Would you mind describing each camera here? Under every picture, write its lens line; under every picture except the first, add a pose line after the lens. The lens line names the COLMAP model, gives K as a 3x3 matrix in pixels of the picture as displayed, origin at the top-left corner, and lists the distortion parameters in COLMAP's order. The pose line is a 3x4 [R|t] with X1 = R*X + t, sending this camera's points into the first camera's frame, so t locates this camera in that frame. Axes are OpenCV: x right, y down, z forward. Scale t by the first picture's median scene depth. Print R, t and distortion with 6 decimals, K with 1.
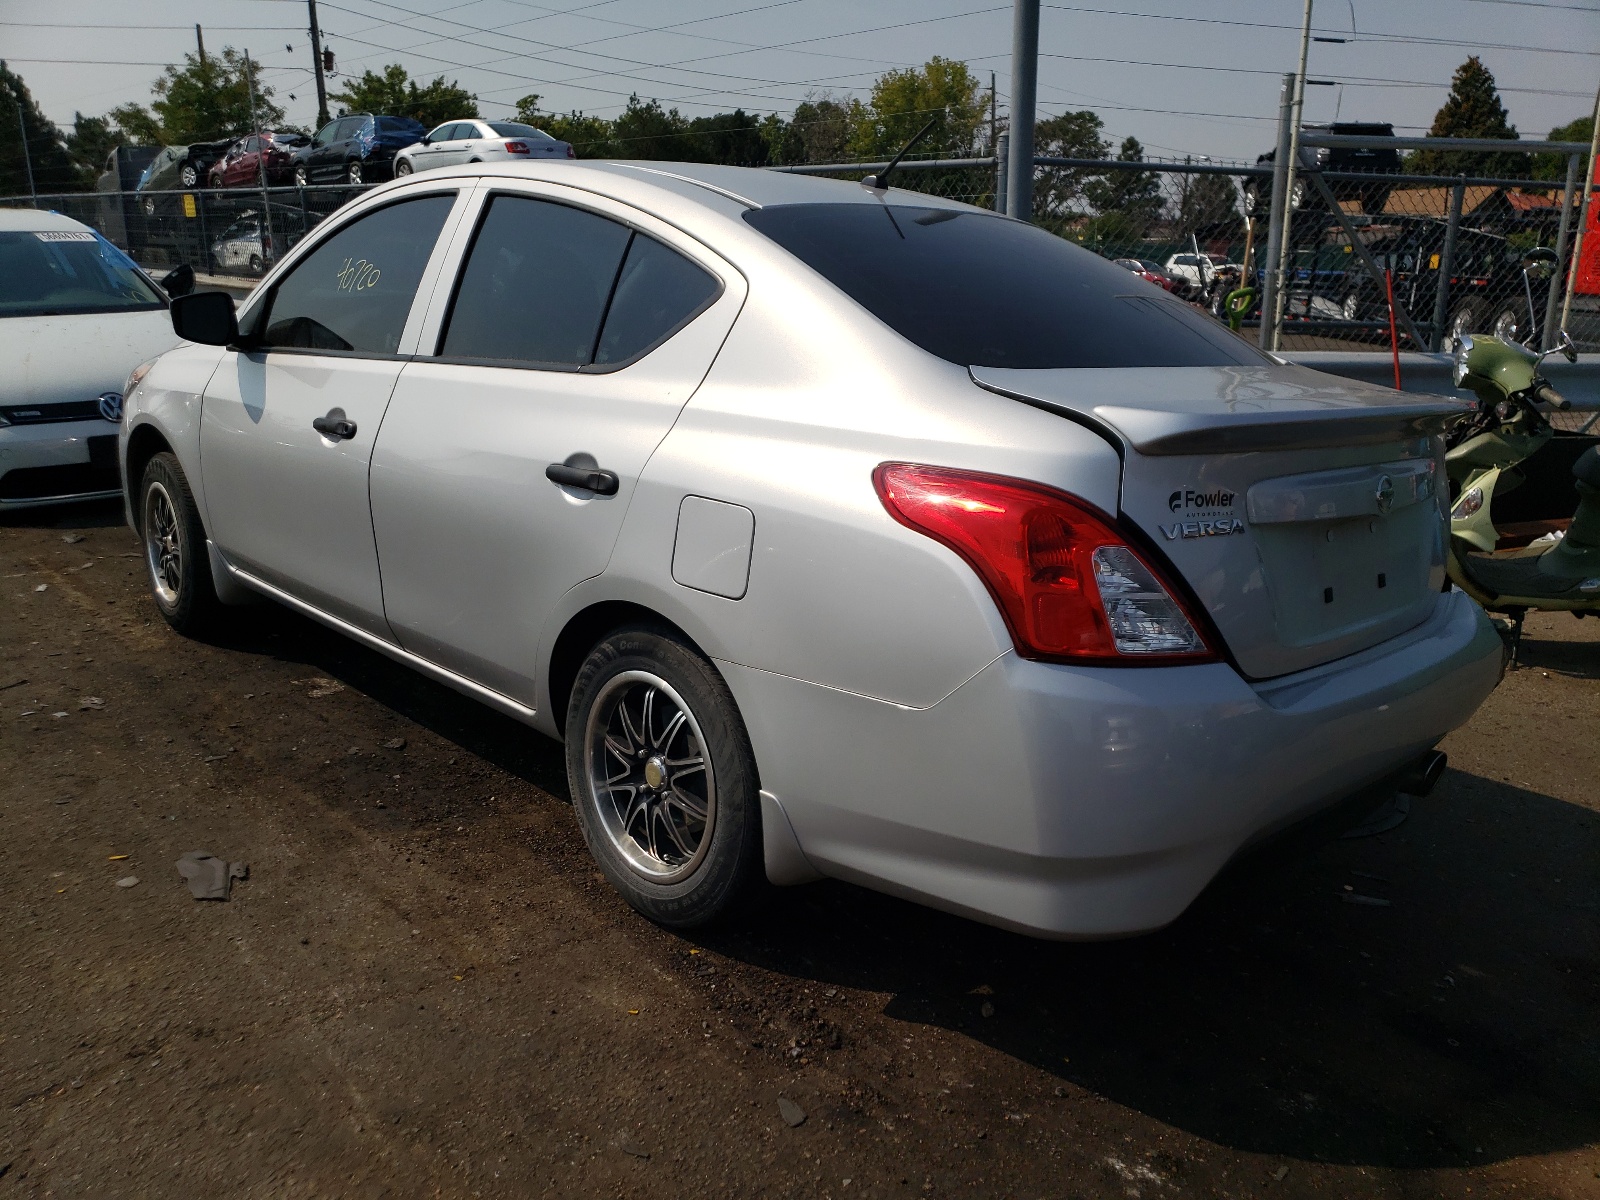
lens RADIAL K [[1222.7, 0, 798.0], [0, 1222.7, 601.8], [0, 0, 1]] dist [0.000431, -0.000635]
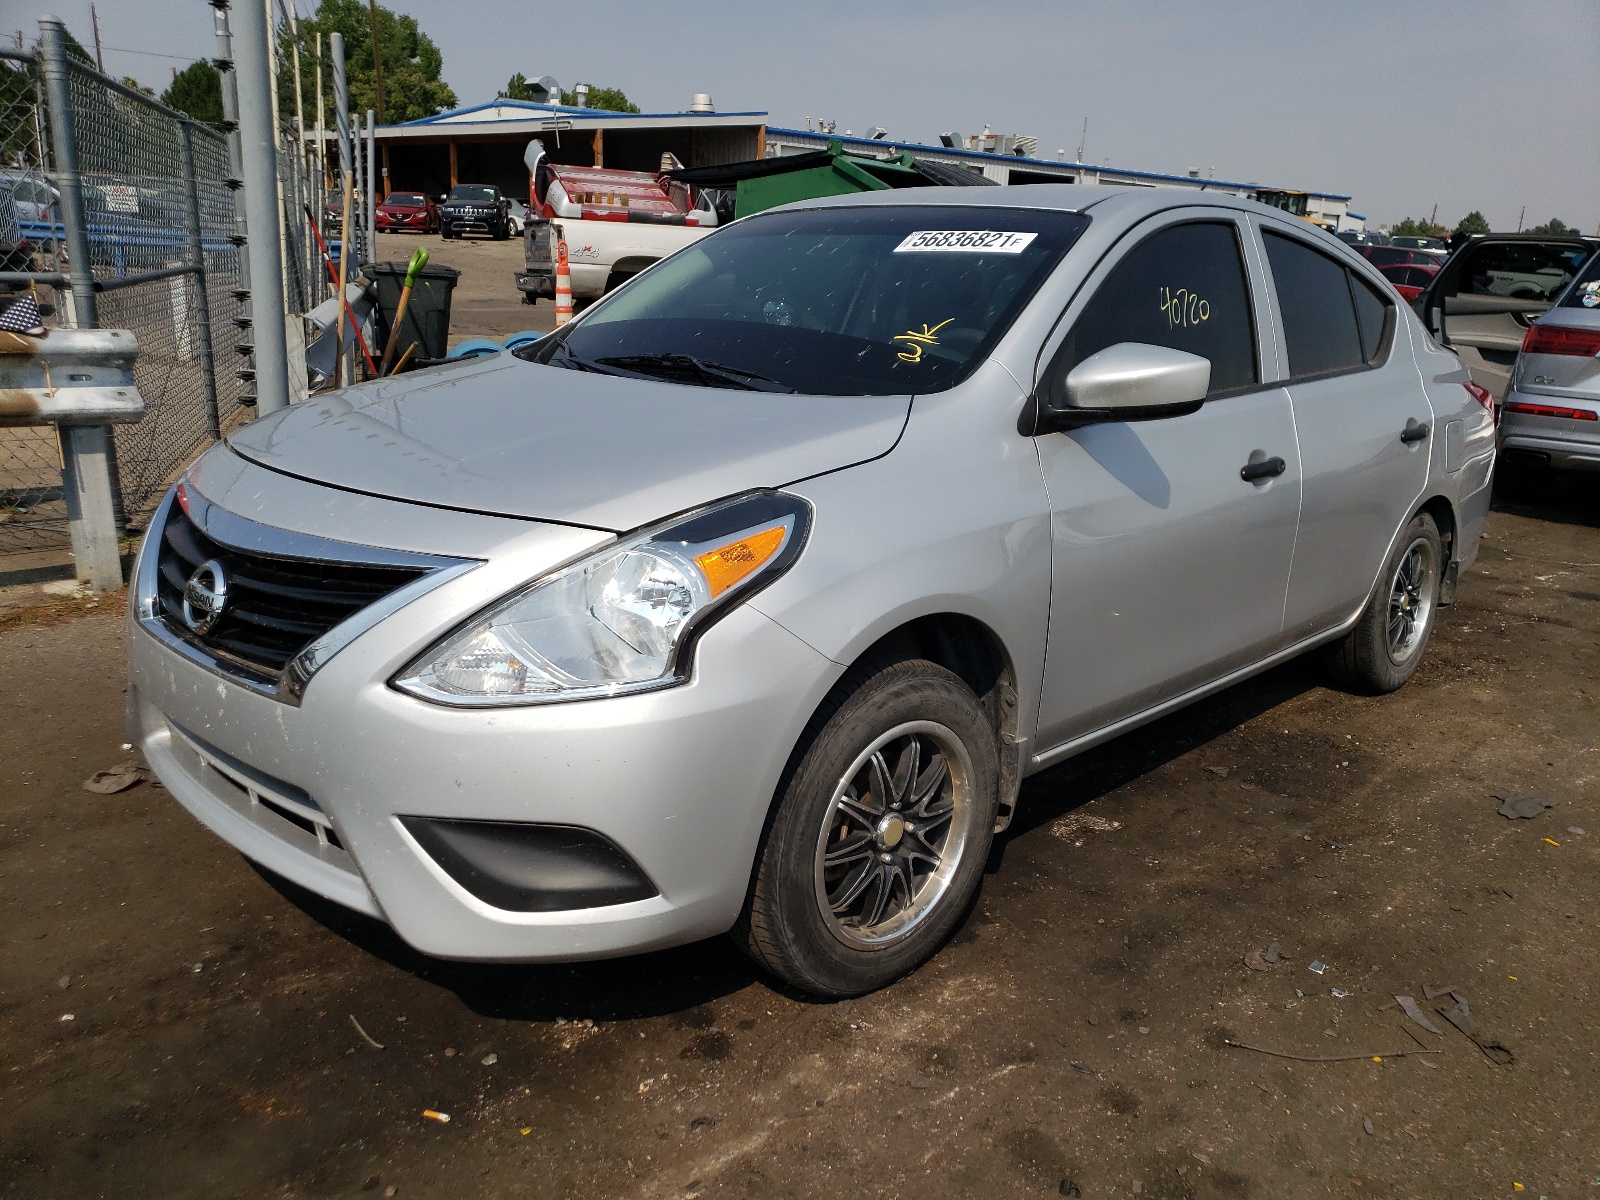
lens RADIAL K [[1222.7, 0, 798.0], [0, 1222.7, 596.9], [0, 0, 1]] dist [0.000431, -0.000635]
pose [[-0.003215, -0.293839, 0.955850, -1.283022], [0.219861, 0.932258, 0.287326, -0.392881], [-0.975526, 0.211078, 0.061606, 1.281201]]
